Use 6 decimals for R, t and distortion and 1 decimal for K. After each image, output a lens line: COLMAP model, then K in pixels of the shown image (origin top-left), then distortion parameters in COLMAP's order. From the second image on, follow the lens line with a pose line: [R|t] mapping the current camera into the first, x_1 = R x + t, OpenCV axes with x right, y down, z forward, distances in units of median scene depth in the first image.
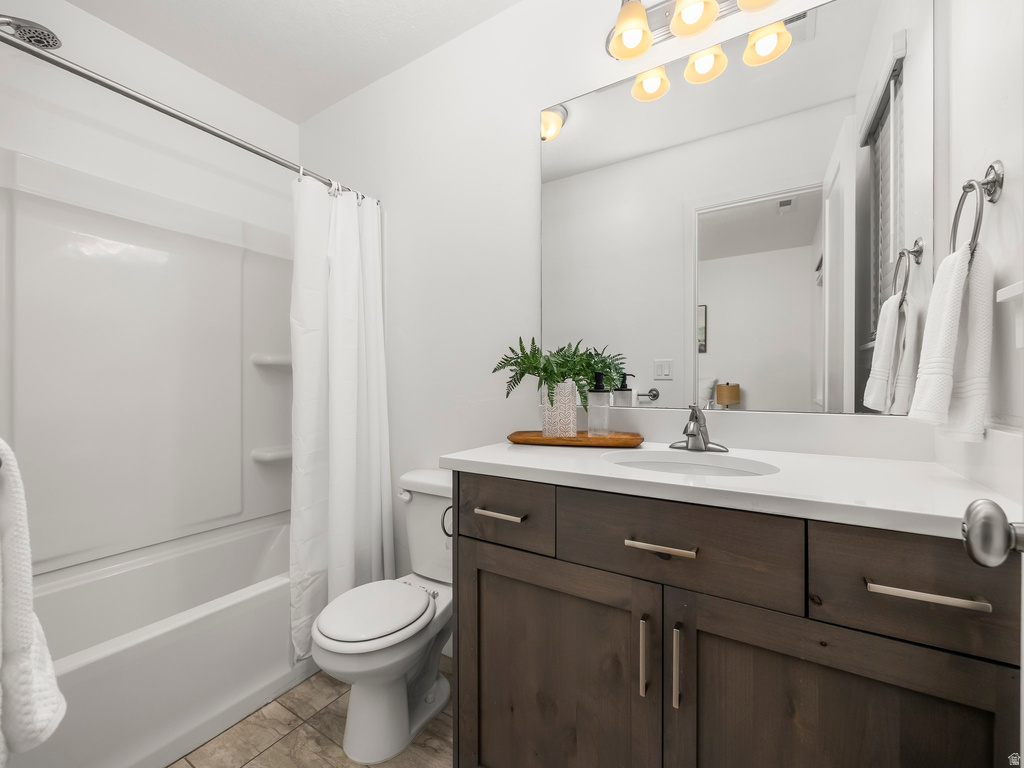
lens RADIAL K [[427.7, 0, 510.7], [0, 427.7, 386.2], [0, 0, 1]] dist [-0.000005, 0.000289]
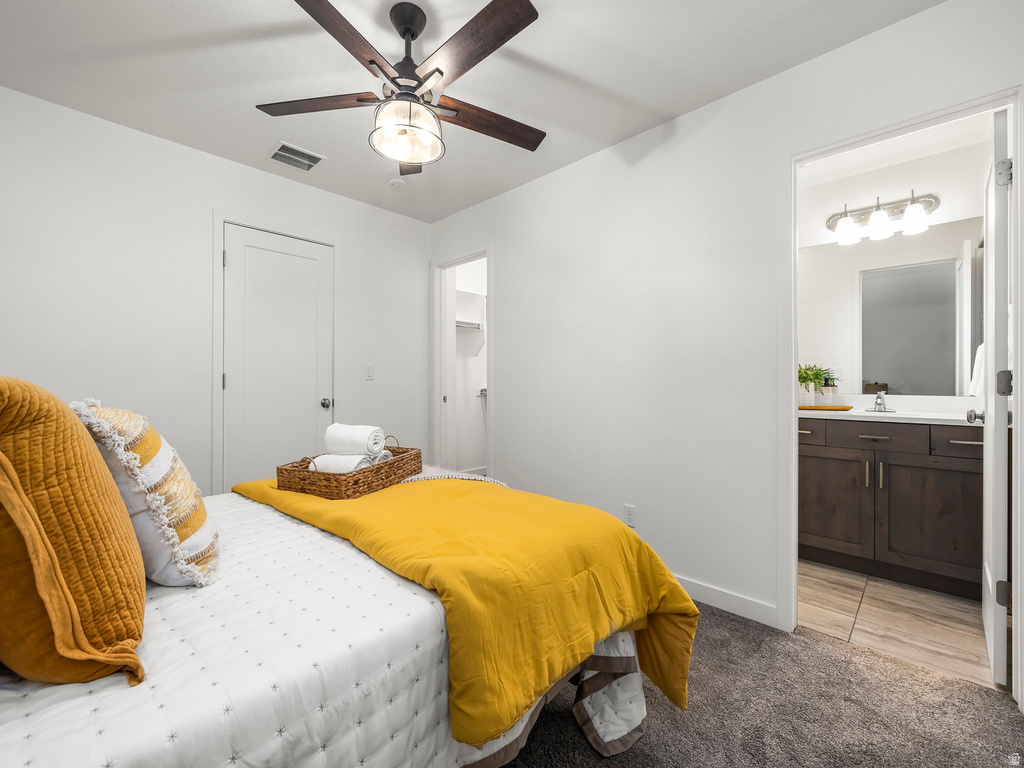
lens RADIAL K [[427.7, 0, 512.9], [0, 427.7, 382.2], [0, 0, 1]] dist [-0.000005, 0.000289]
pose [[0.976122, 0.001421, -0.217216, -1.446739], [-0.002979, 0.999972, -0.006844, 0.017357], [0.217201, 0.007327, 0.976099, -2.442220]]
